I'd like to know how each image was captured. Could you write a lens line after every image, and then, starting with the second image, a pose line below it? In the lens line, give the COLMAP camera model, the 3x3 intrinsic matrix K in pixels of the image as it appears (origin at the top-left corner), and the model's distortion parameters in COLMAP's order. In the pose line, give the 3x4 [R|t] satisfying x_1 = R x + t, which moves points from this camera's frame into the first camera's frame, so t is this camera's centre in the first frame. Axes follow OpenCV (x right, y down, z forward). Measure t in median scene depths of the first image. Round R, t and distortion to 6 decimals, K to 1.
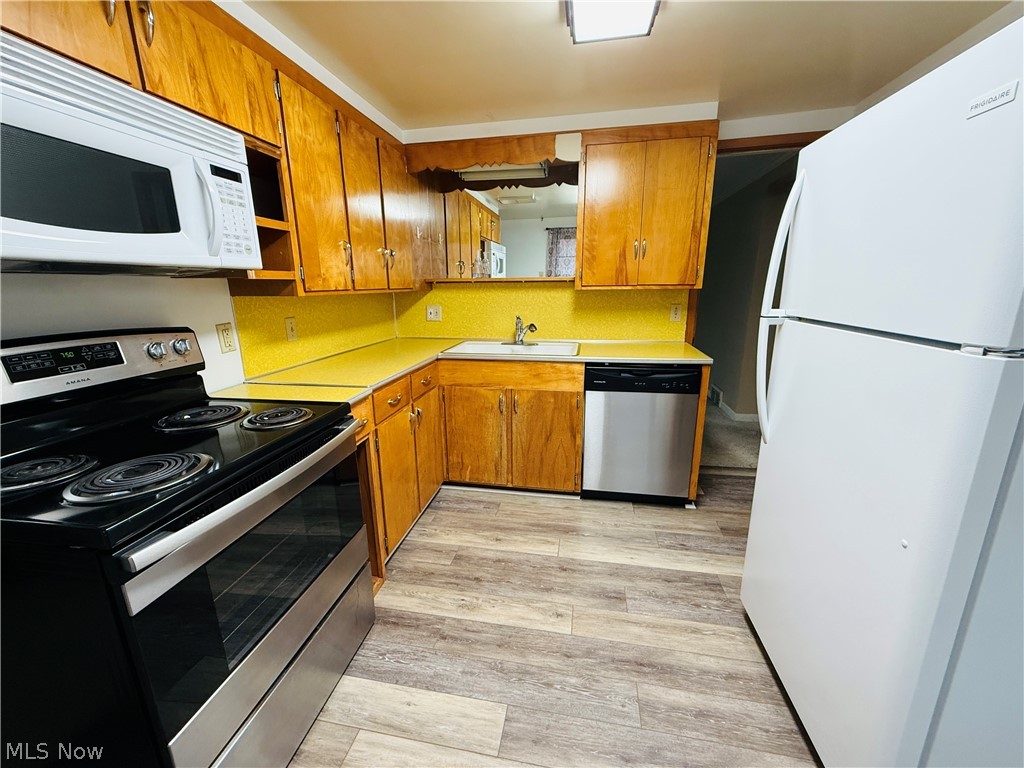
lens RADIAL K [[408.3, 0, 510.2], [0, 408.3, 382.4], [0, 0, 1]] dist [0.001946, 0.000260]
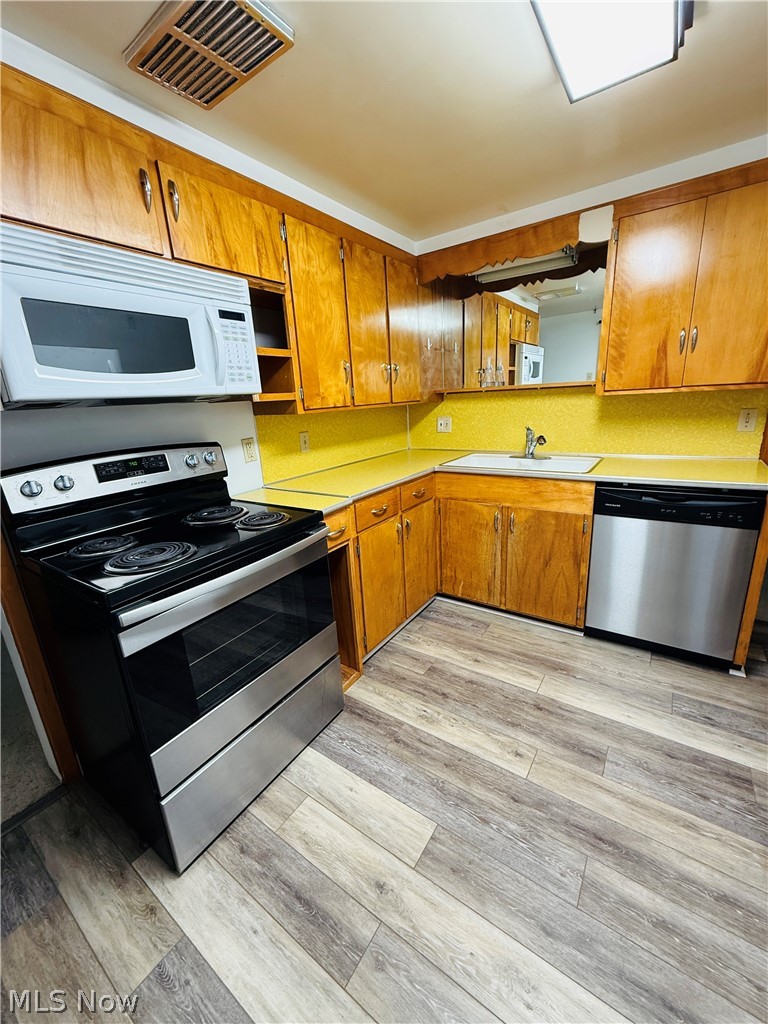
lens RADIAL K [[408.3, 0, 385.5], [0, 408.3, 509.6], [0, 0, 1]] dist [0.001946, 0.000260]
pose [[0.913923, 0.069431, -0.399906, 0.164048], [-0.050860, 0.997085, 0.056879, -0.021190], [0.402689, -0.031644, 0.914790, 0.043312]]
